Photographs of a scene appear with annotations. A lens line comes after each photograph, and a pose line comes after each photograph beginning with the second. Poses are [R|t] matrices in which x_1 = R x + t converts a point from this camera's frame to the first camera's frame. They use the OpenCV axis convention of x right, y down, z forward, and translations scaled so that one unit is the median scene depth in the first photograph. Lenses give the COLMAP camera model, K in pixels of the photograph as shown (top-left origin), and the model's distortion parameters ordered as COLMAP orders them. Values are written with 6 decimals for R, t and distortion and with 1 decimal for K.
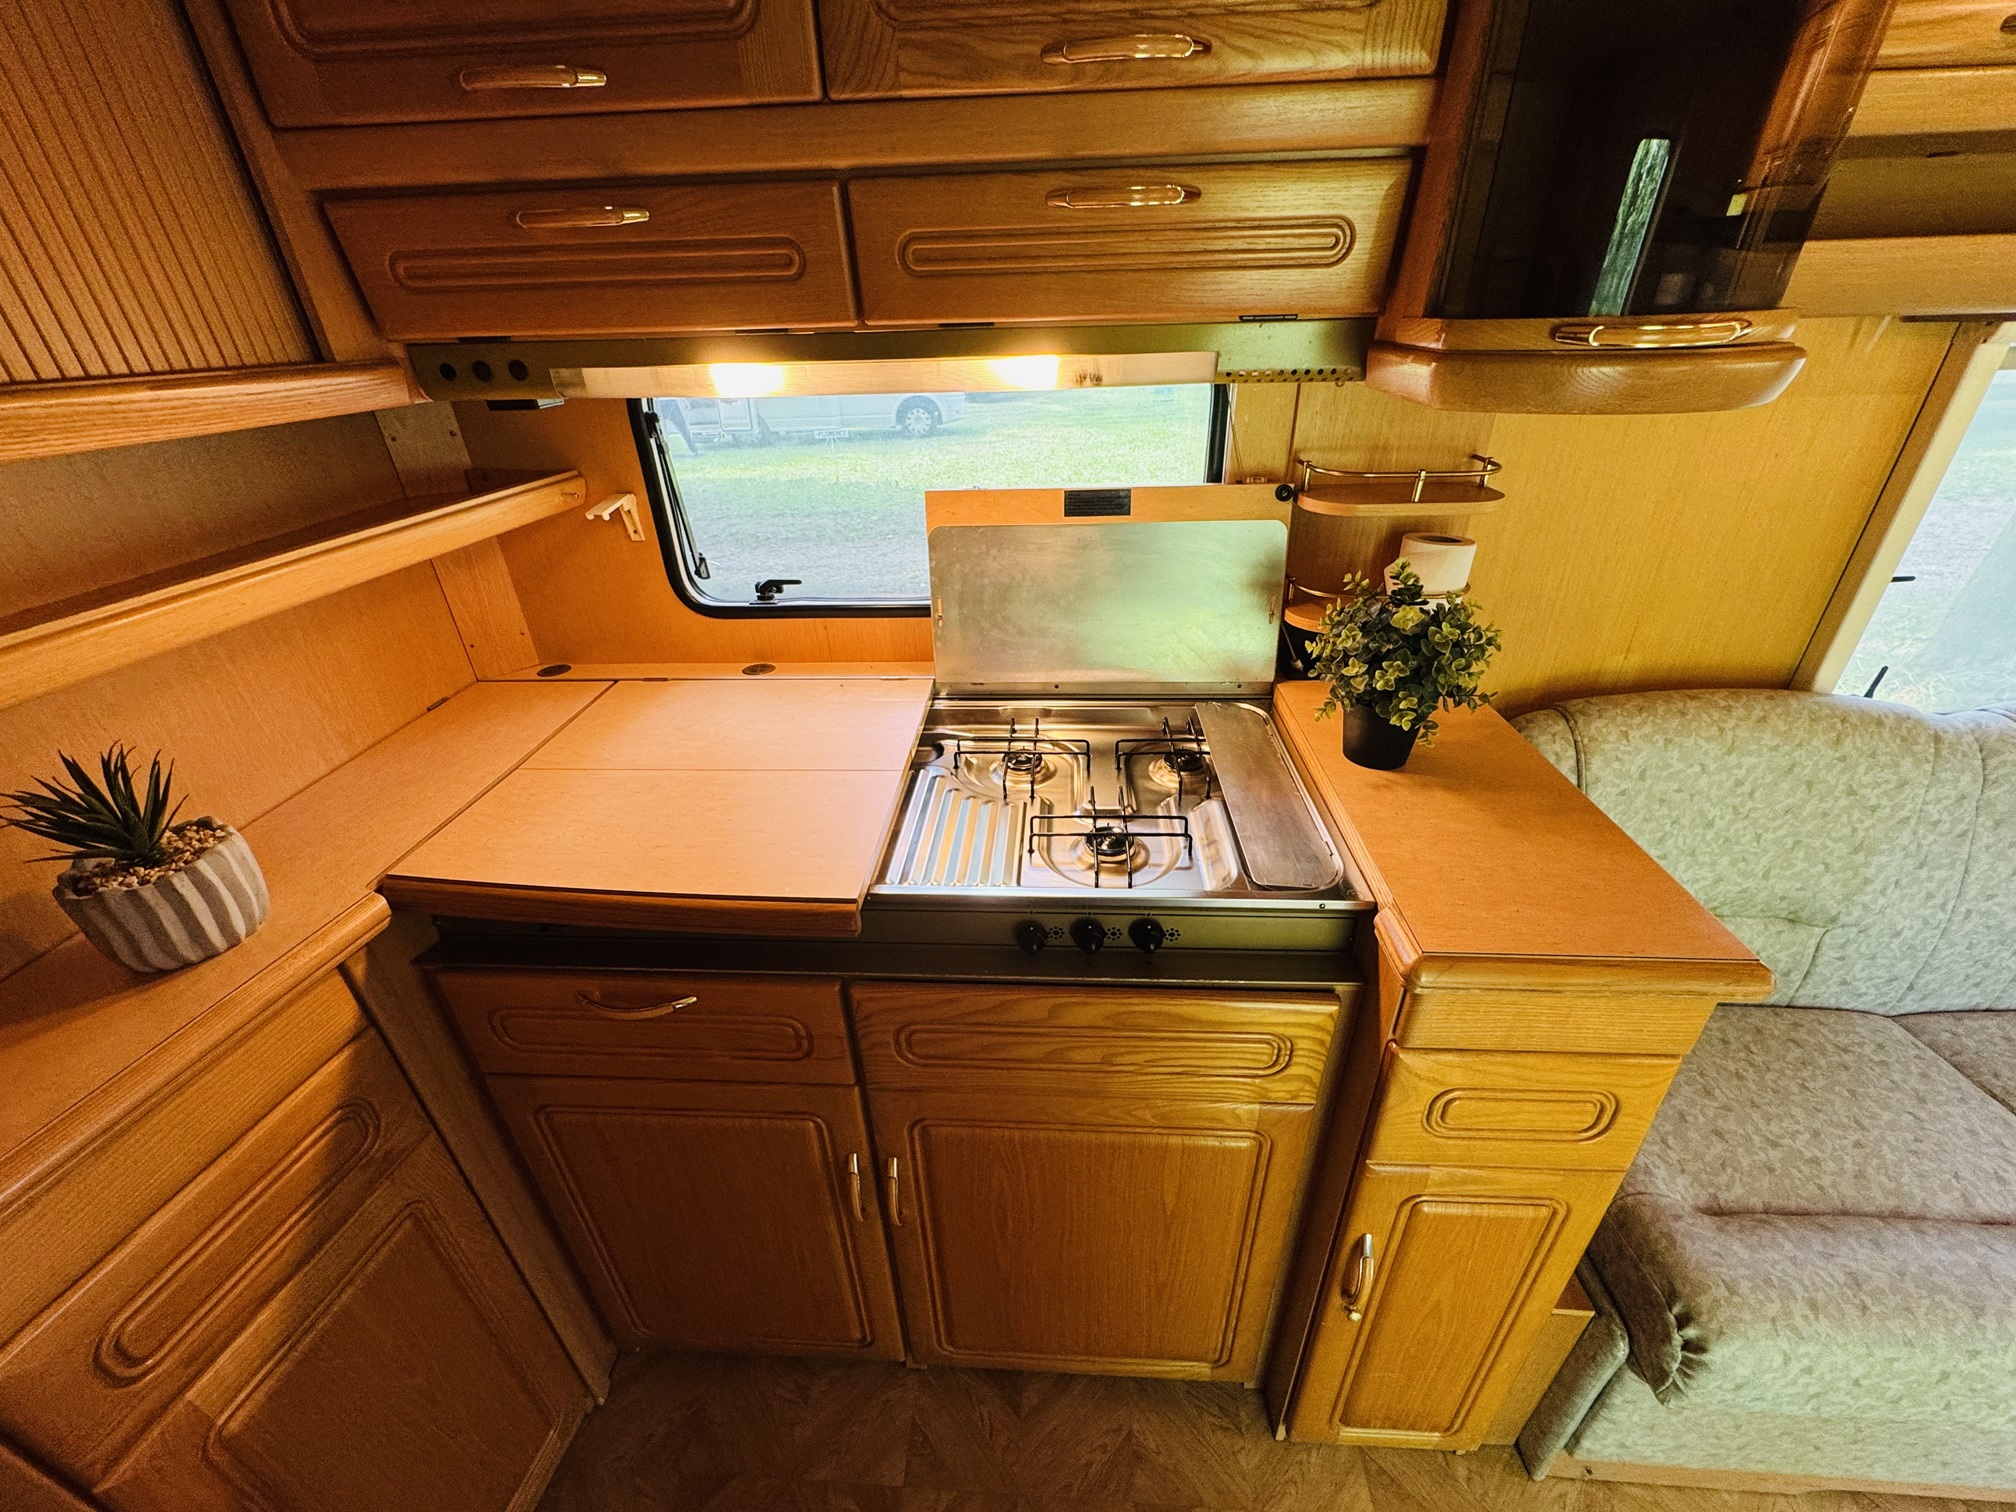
lens RADIAL K [[812.5, 0, 1013.1], [0, 812.5, 757.6], [0, 0, 1]] dist [-0.001360, -0.000172]
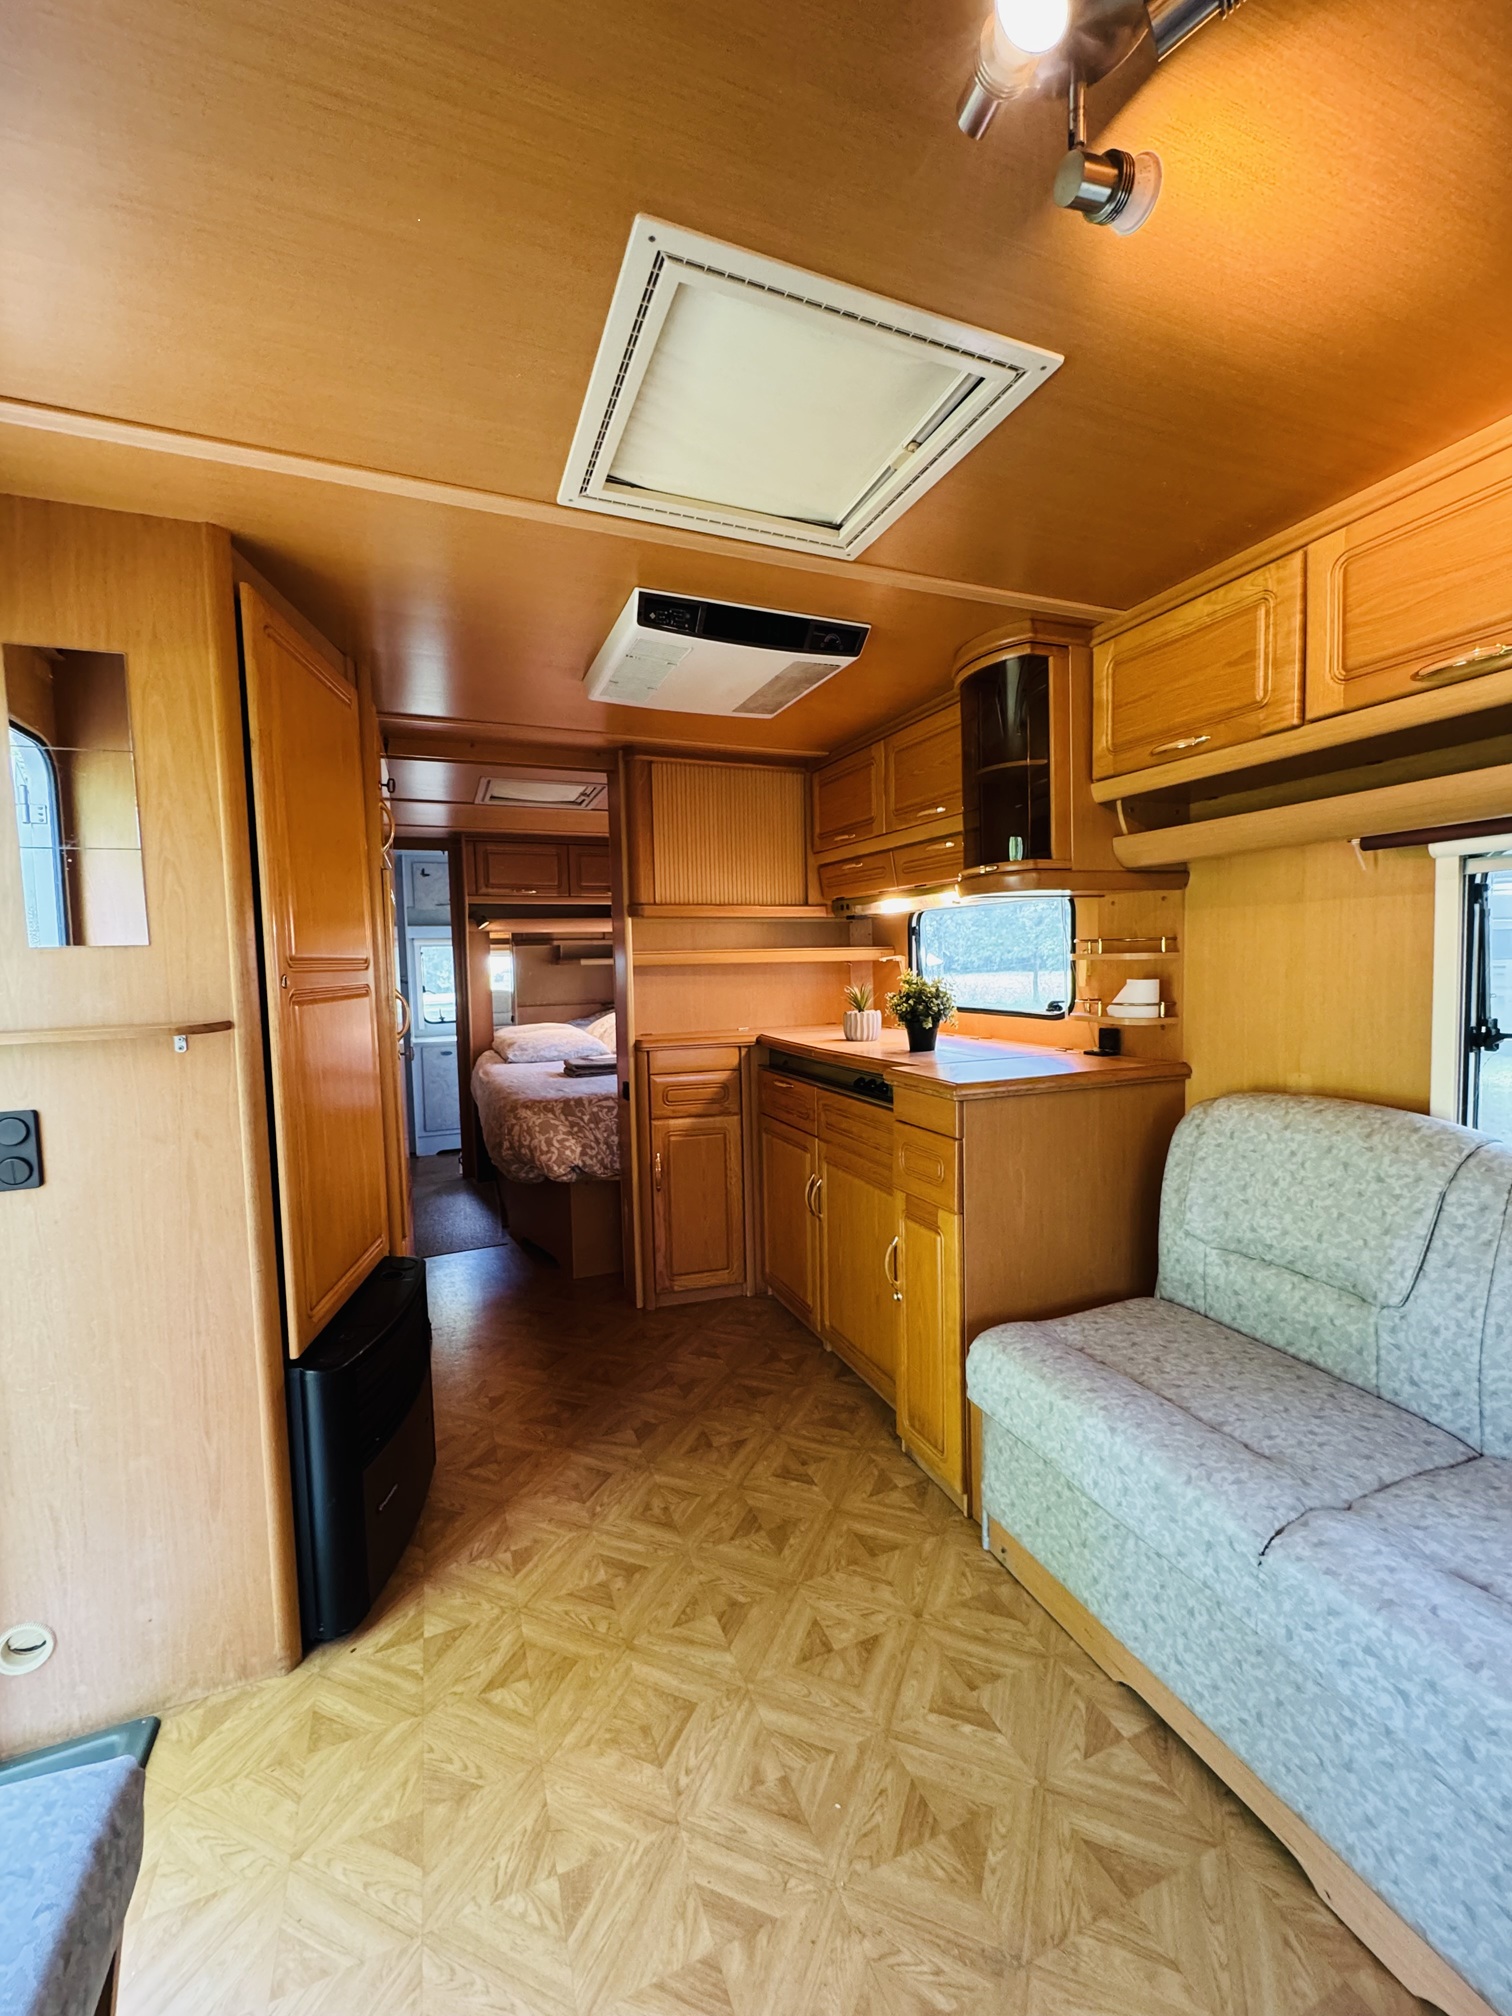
lens RADIAL K [[812.5, 0, 757.0], [0, 812.5, 1010.5], [0, 0, 1]] dist [-0.001360, -0.000172]
pose [[0.438069, 0.075583, -0.895758, 1.694997], [-0.434272, 0.890262, -0.137261, 0.393389], [0.787085, 0.449133, 0.422820, -0.386182]]
